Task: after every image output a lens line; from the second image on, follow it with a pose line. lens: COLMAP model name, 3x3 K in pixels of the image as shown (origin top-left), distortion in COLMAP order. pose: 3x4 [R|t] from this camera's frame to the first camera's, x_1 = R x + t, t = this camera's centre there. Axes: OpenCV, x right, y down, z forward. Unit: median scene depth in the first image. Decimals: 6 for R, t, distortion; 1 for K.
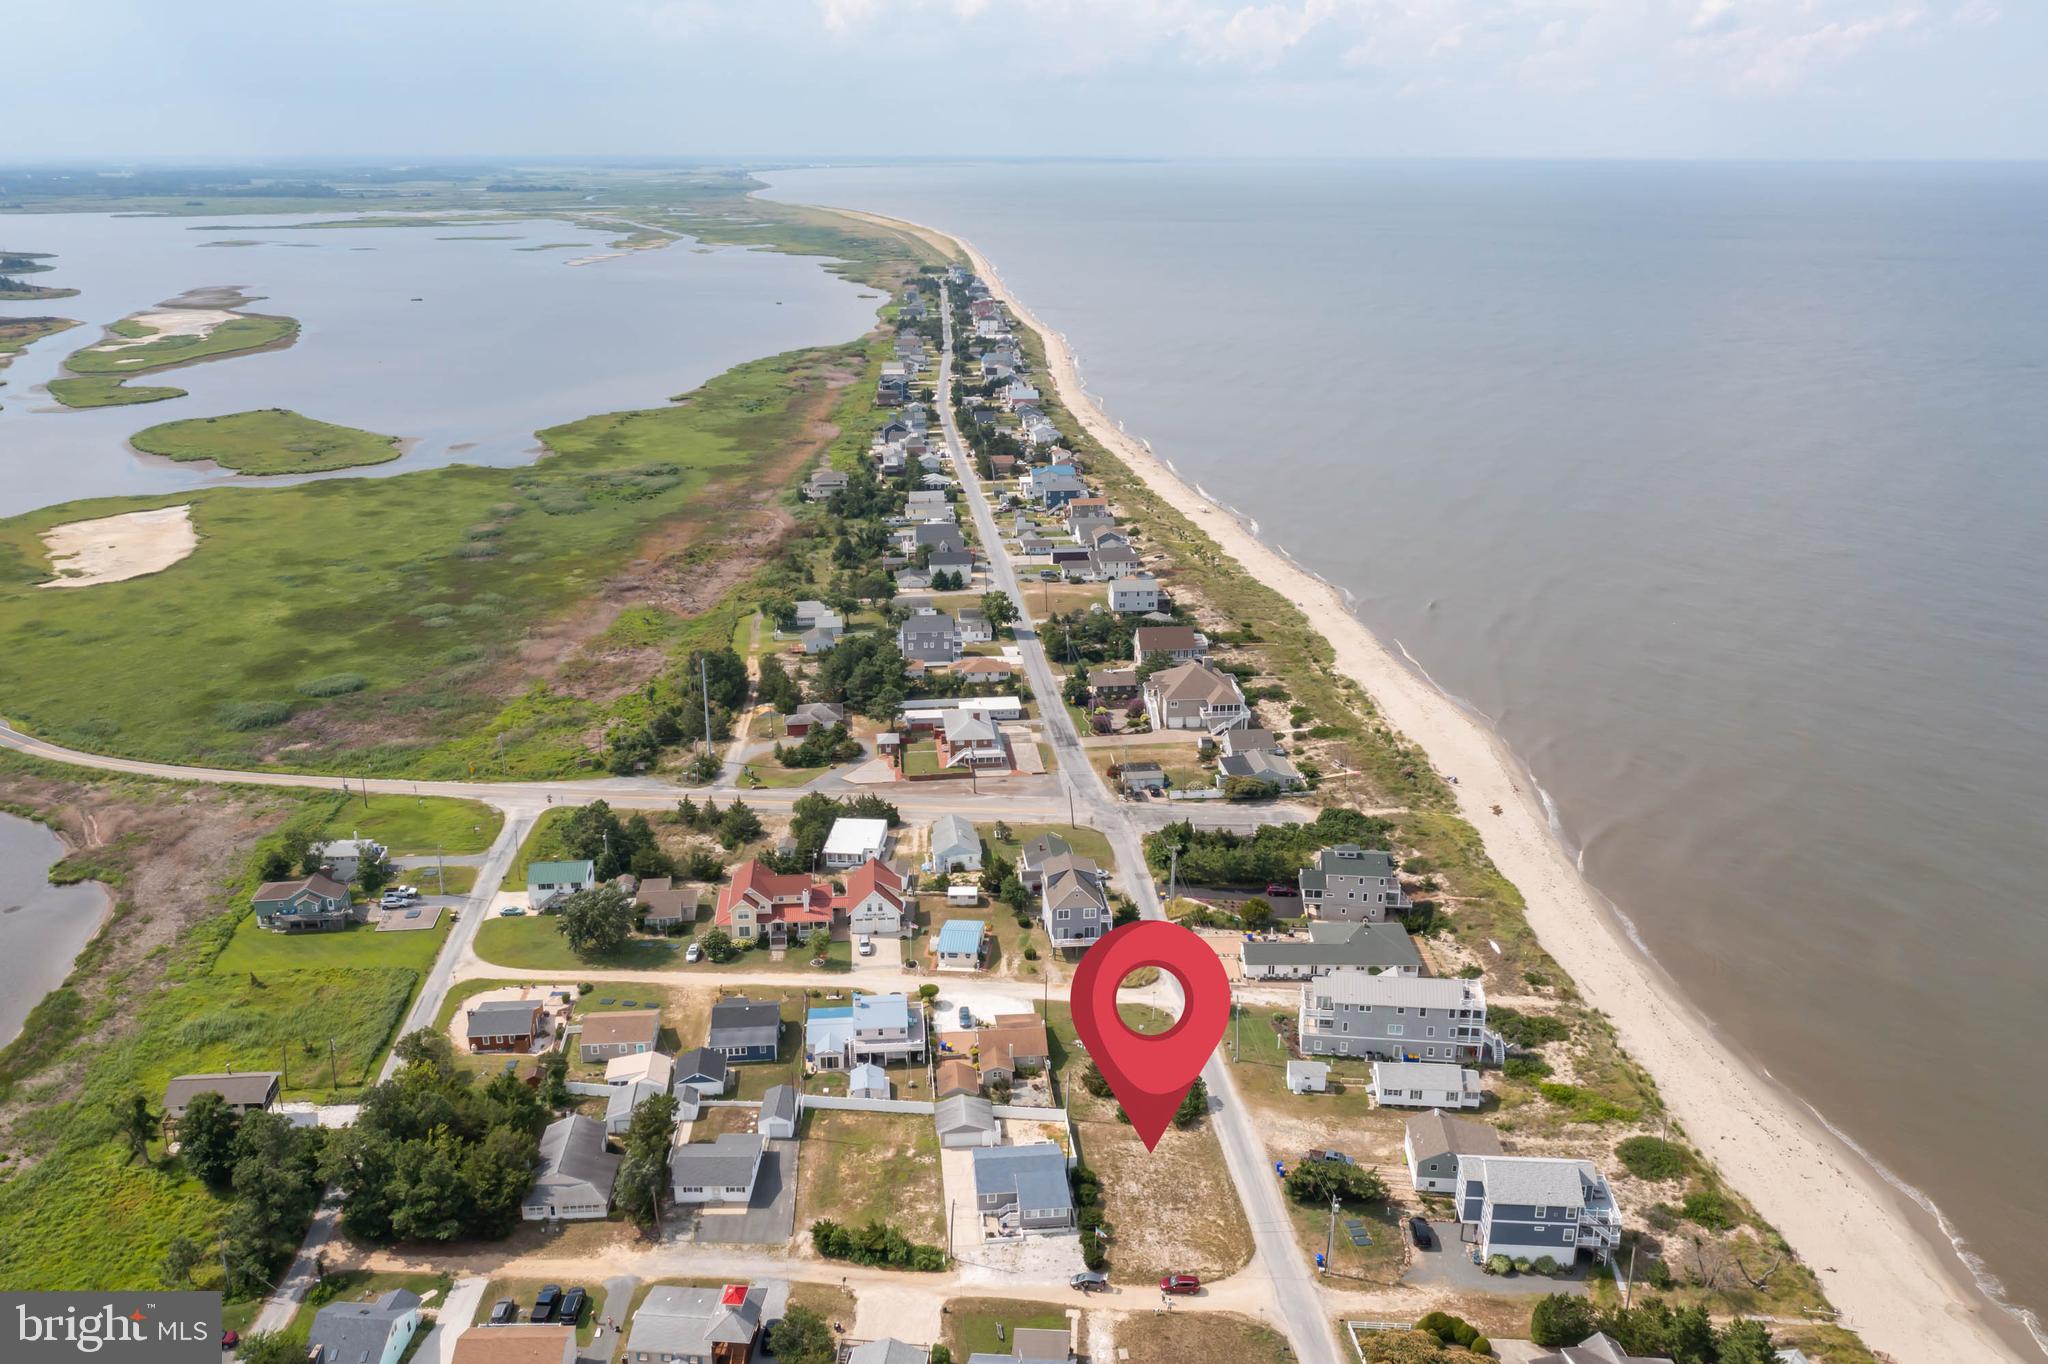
lens RADIAL K [[1599.2, 0, 1014.2], [0, 1599.2, 663.9], [0, 0, 1]] dist [-0.013765, 0.001249]
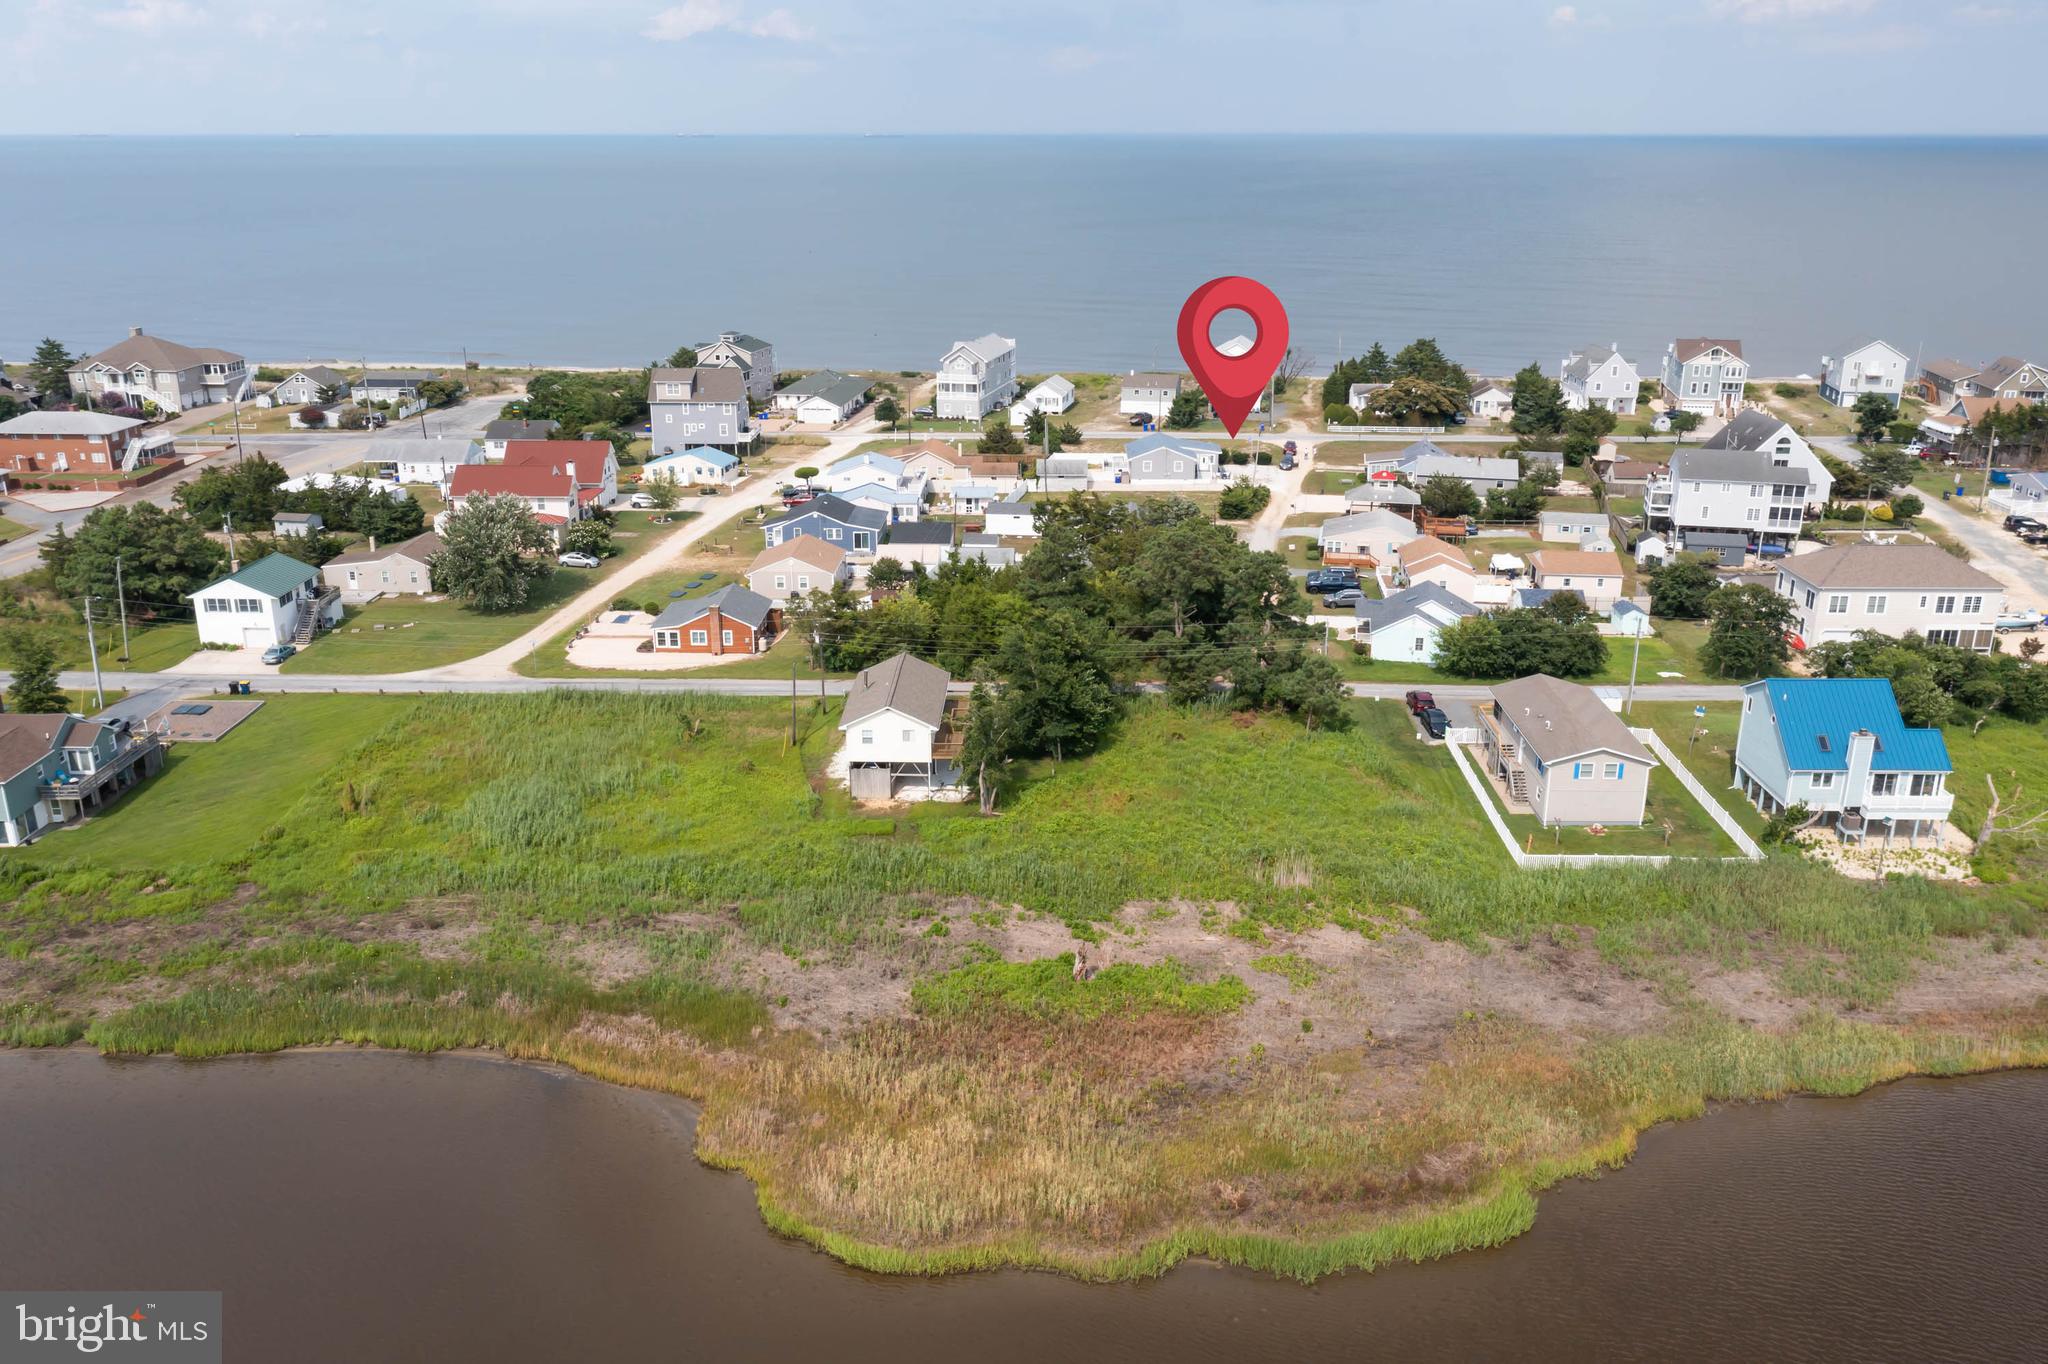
lens RADIAL K [[1612.3, 0, 1015.9], [0, 1612.3, 676.8], [0, 0, 1]] dist [-0.012798, 0.008421]
pose [[0.125741, -0.320524, 0.938858, -0.995293], [0.300356, 0.914253, 0.271897, 0.109190], [-0.945503, 0.247803, 0.211230, 0.799582]]
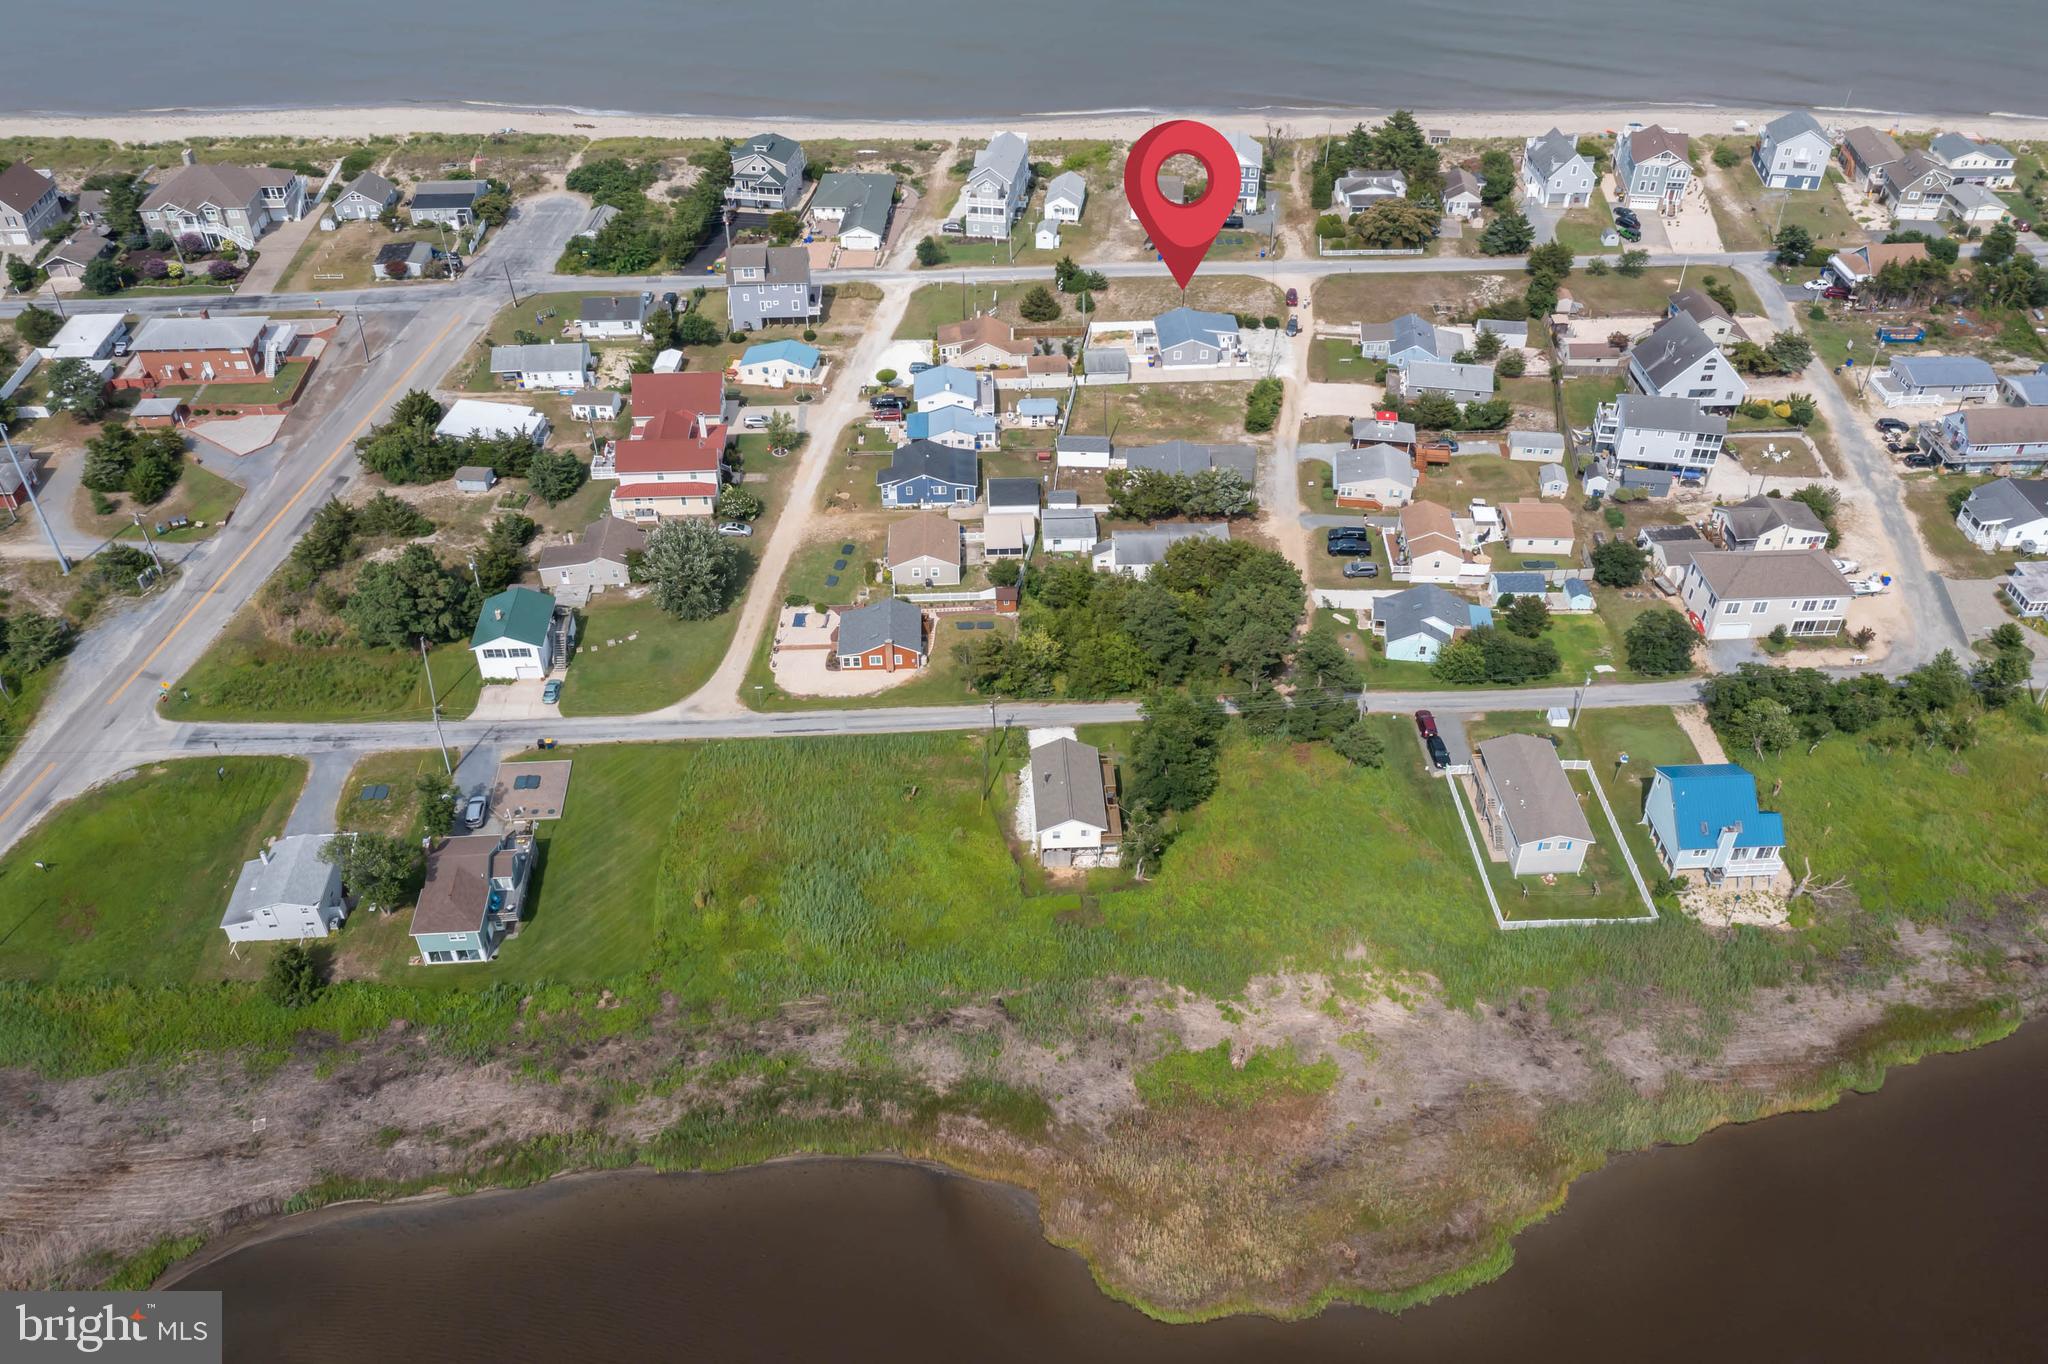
lens RADIAL K [[1599.2, 0, 1014.2], [0, 1599.2, 663.9], [0, 0, 1]] dist [-0.013765, 0.001249]
pose [[0.055208, -0.634375, 0.771052, -1.042428], [0.307437, 0.745512, 0.591349, -0.259425], [-0.949966, 0.204402, 0.236189, 0.786648]]
